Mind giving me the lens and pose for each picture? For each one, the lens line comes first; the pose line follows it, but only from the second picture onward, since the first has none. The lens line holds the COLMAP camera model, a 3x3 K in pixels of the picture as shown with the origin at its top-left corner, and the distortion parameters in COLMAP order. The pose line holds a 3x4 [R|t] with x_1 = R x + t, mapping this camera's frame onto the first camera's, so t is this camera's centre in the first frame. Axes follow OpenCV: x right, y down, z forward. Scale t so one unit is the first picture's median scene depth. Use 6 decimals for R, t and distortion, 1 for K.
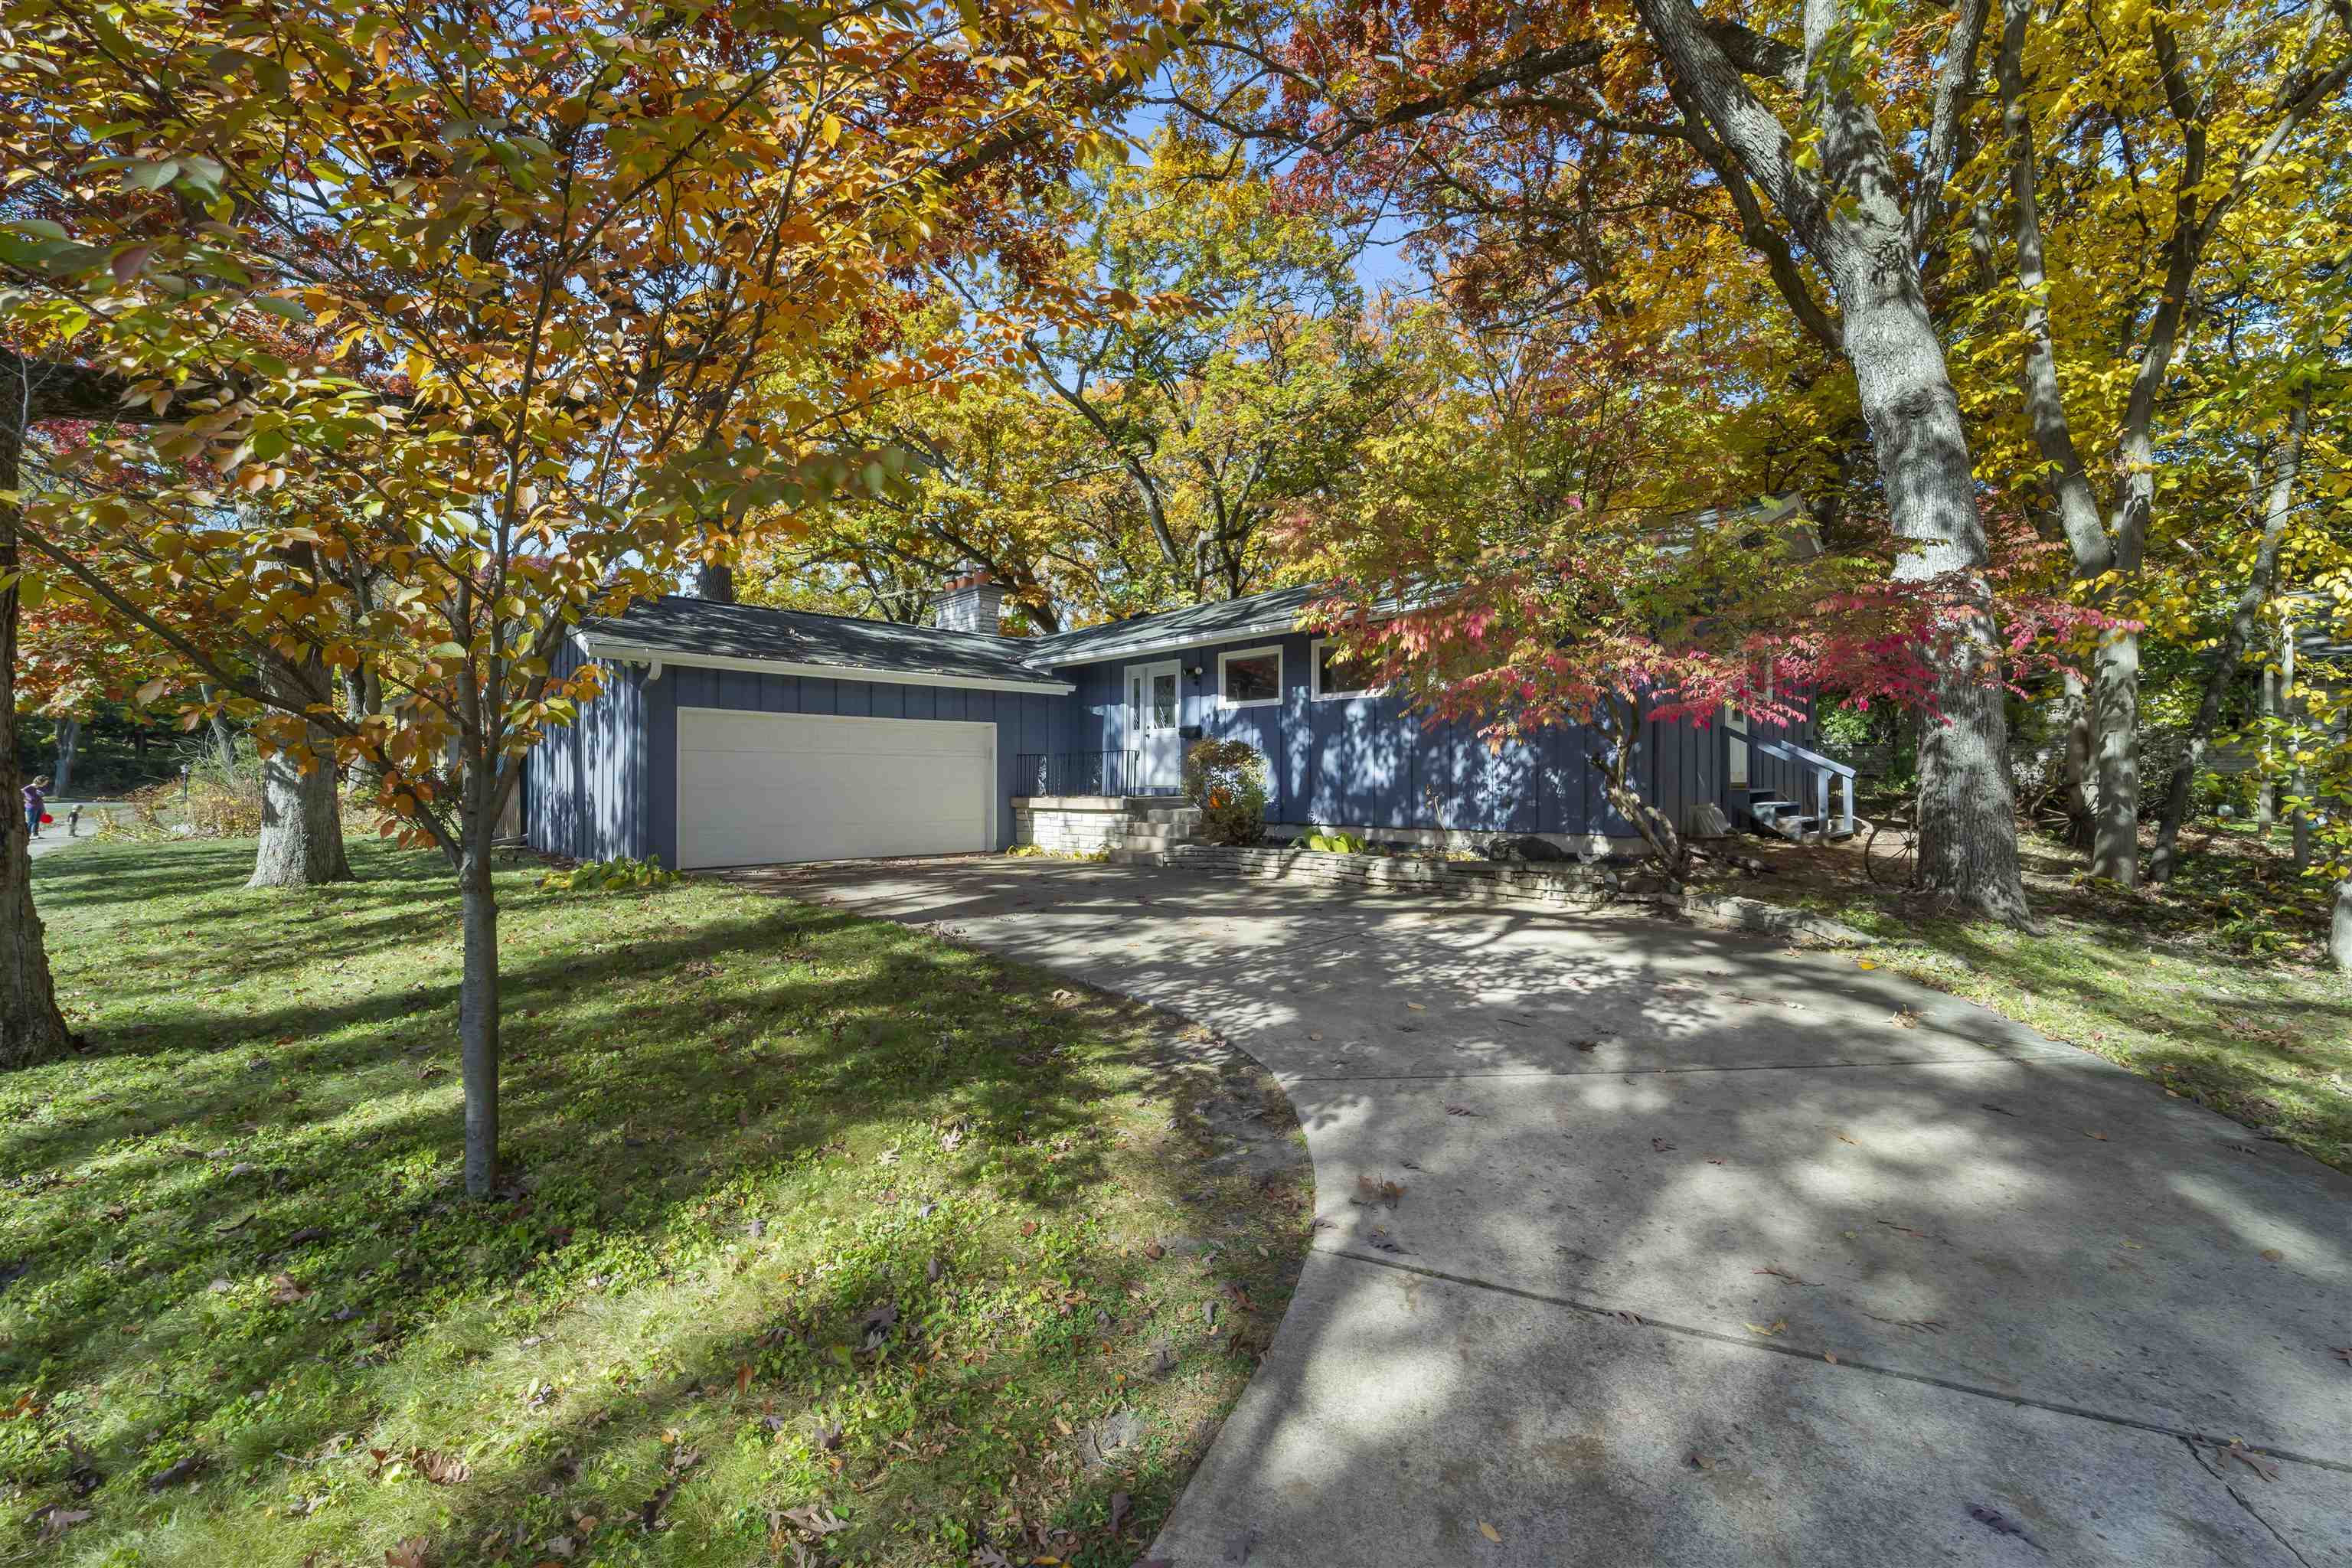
lens RADIAL K [[924.3, 0, 1176.1], [0, 924.3, 789.5], [0, 0, 1]] dist [-0.000151, -0.000105]
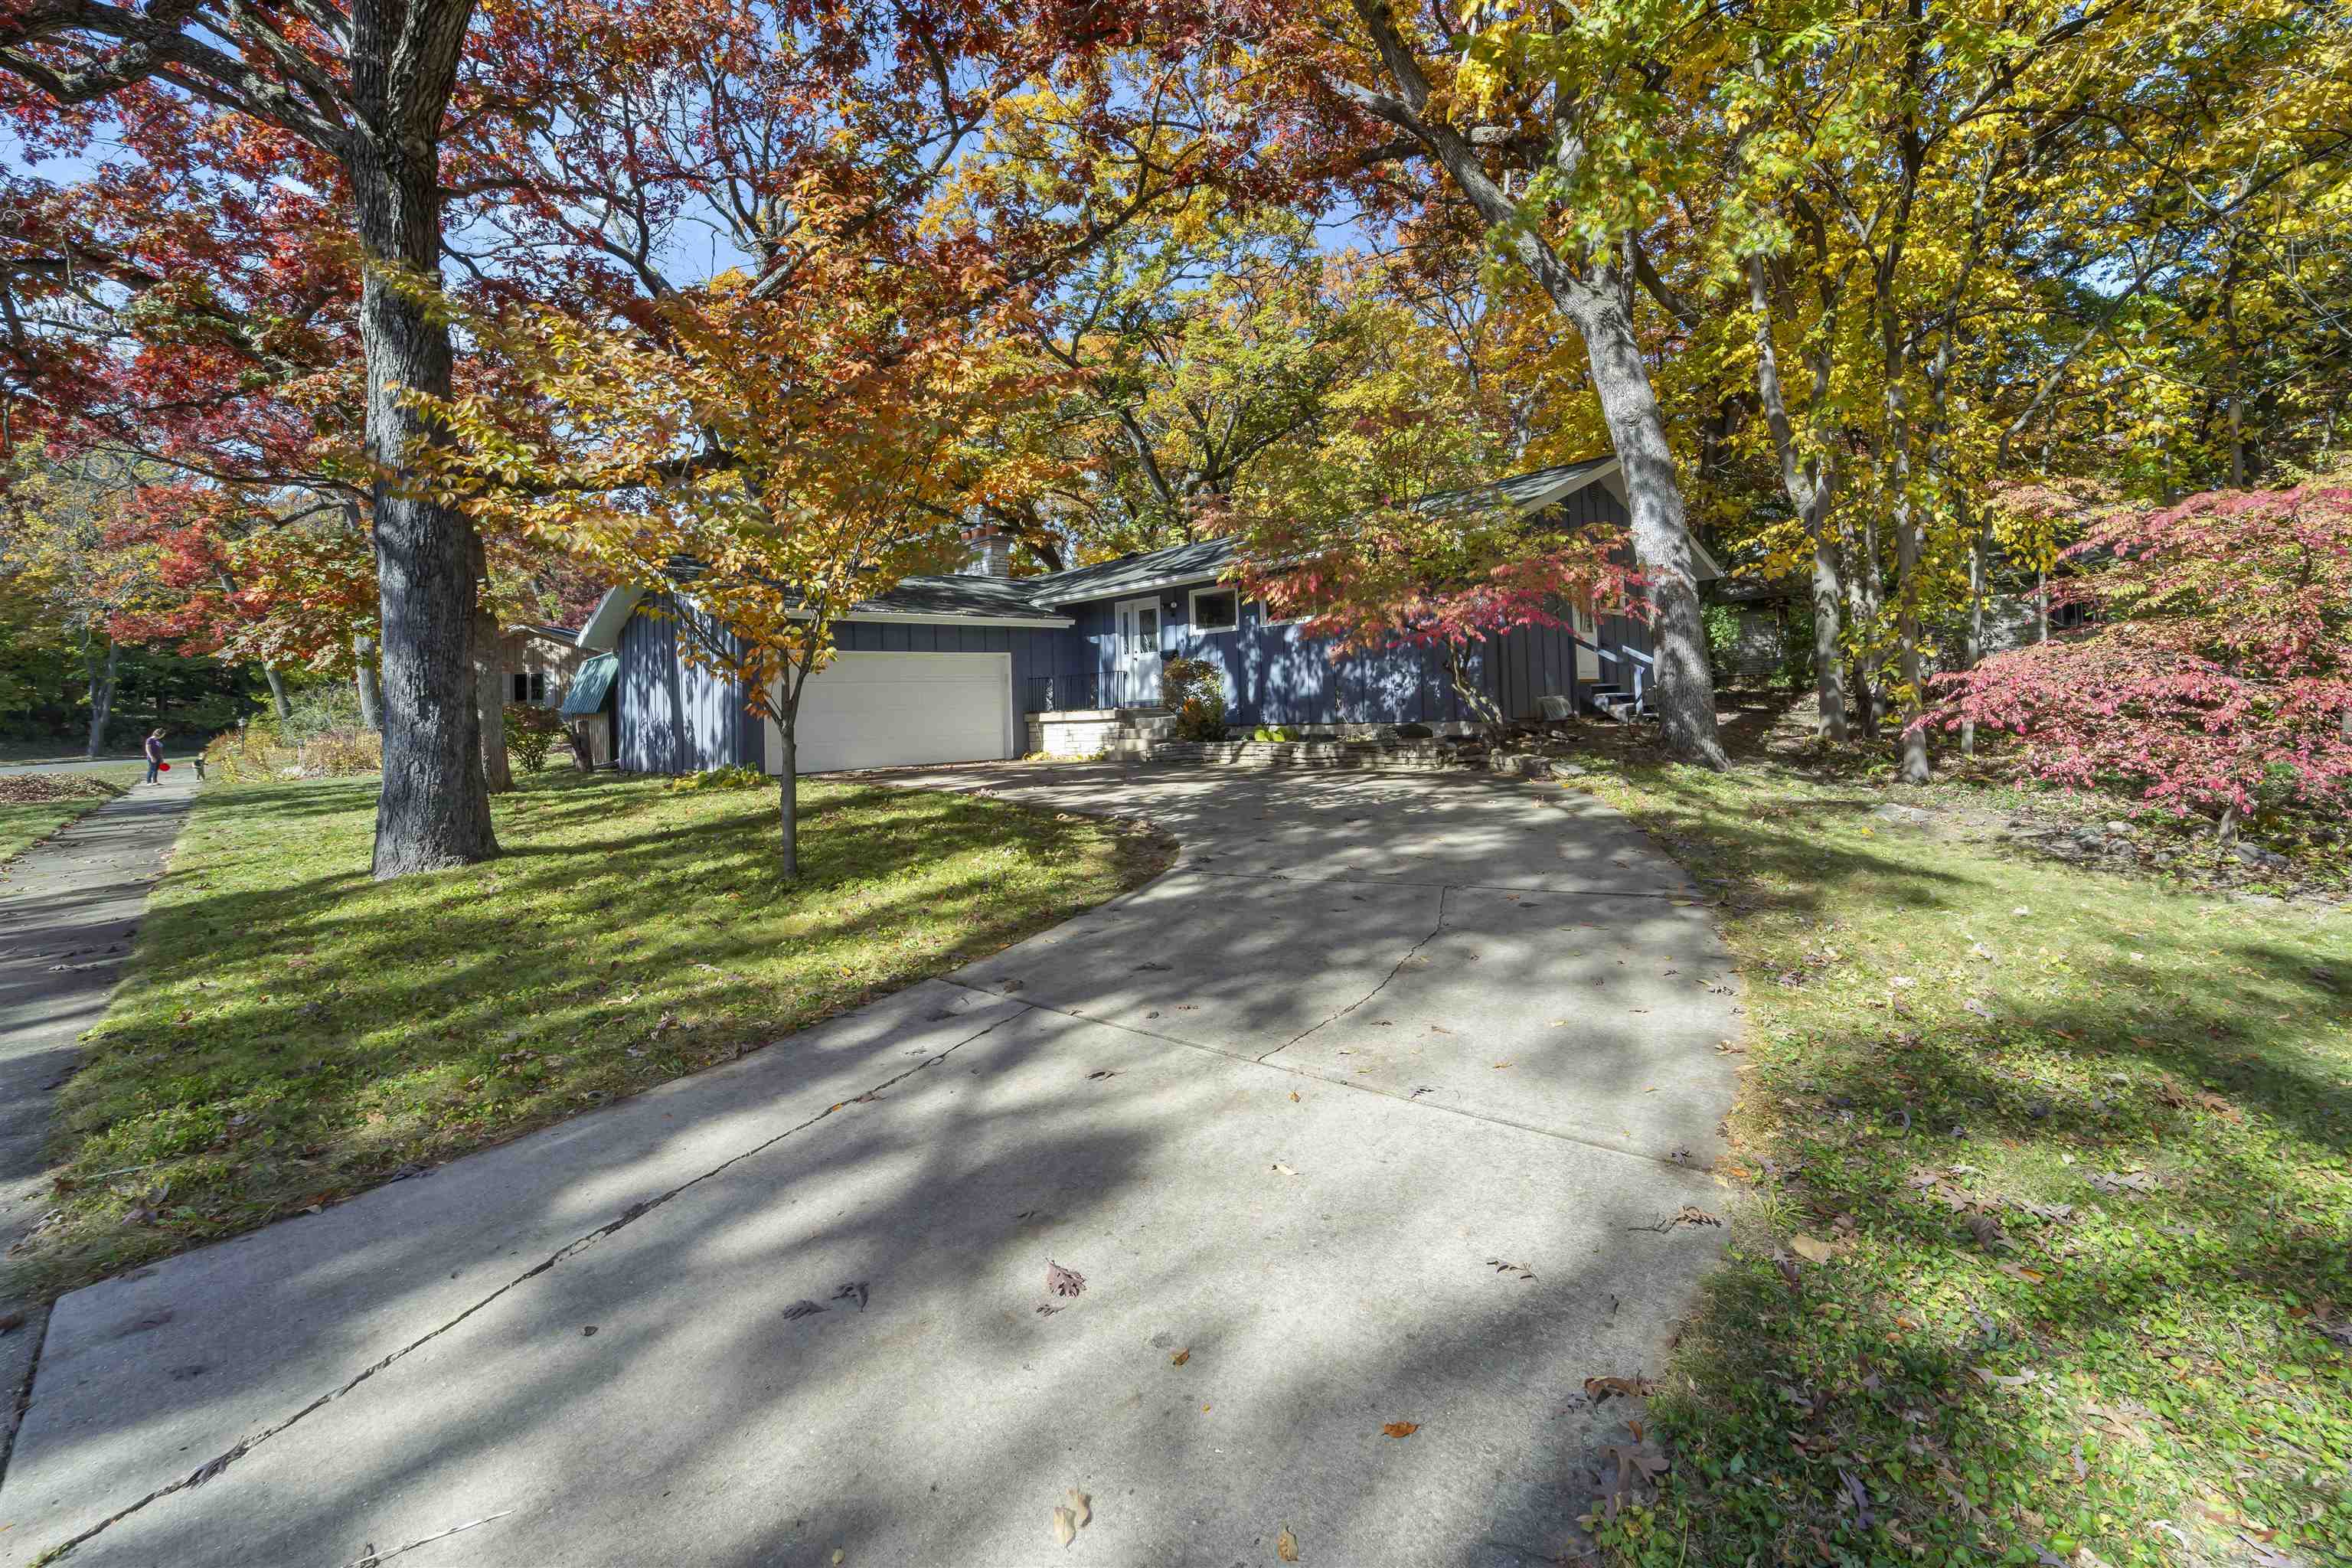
lens RADIAL K [[962.9, 0, 1185.3], [0, 962.9, 693.6], [0, 0, 1]] dist [0.000654, 0.000103]
pose [[0.999432, -0.033161, -0.005933, 0.044628], [0.033004, 0.999147, -0.024820, 0.022206], [0.006751, 0.024610, 0.999674, -0.284595]]
